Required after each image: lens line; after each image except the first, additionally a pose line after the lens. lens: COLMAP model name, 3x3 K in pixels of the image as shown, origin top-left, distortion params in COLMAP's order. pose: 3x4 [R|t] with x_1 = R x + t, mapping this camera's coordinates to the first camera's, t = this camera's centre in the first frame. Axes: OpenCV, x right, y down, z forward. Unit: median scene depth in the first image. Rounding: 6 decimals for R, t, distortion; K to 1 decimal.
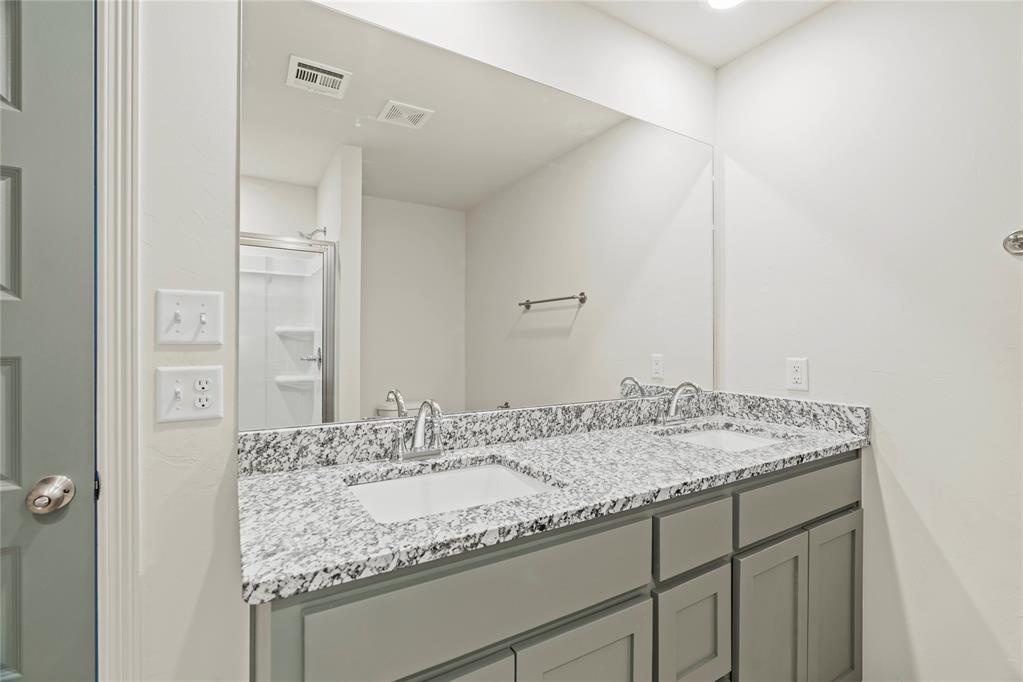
lens RADIAL K [[462.5, 0, 512.8], [0, 462.5, 343.3], [0, 0, 1]] dist [-0.005847, 0.001545]
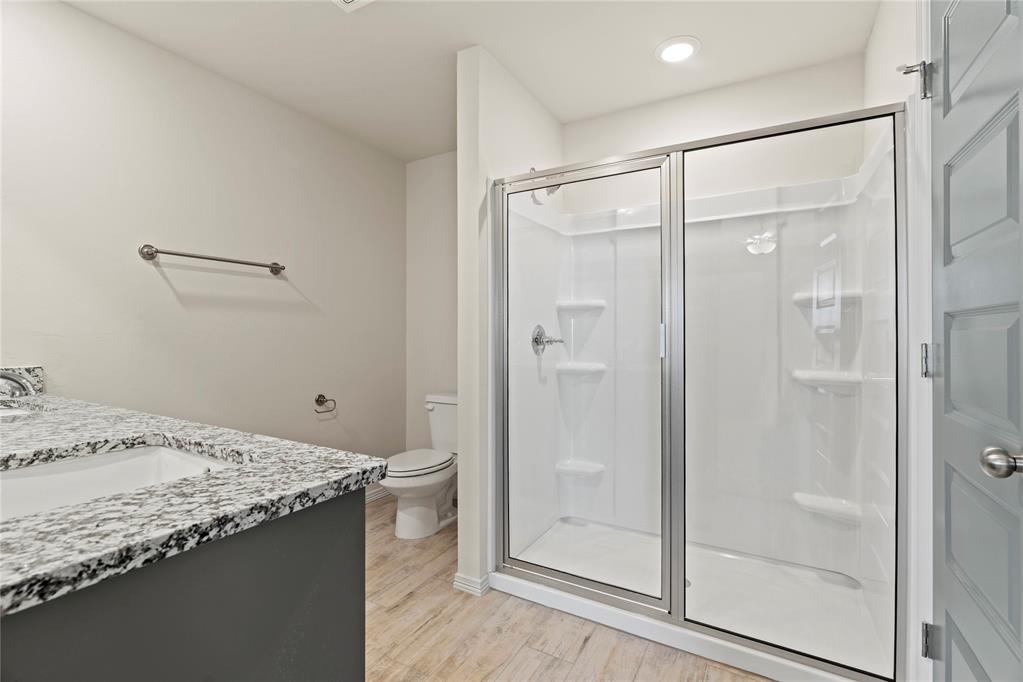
lens RADIAL K [[462.5, 0, 515.1], [0, 462.5, 336.4], [0, 0, 1]] dist [-0.005847, 0.001545]
pose [[-0.497305, -0.005005, 0.867561, -1.233356], [0.000557, 0.999981, 0.006088, 0.090297], [-0.867576, 0.003511, -0.497293, 0.856104]]
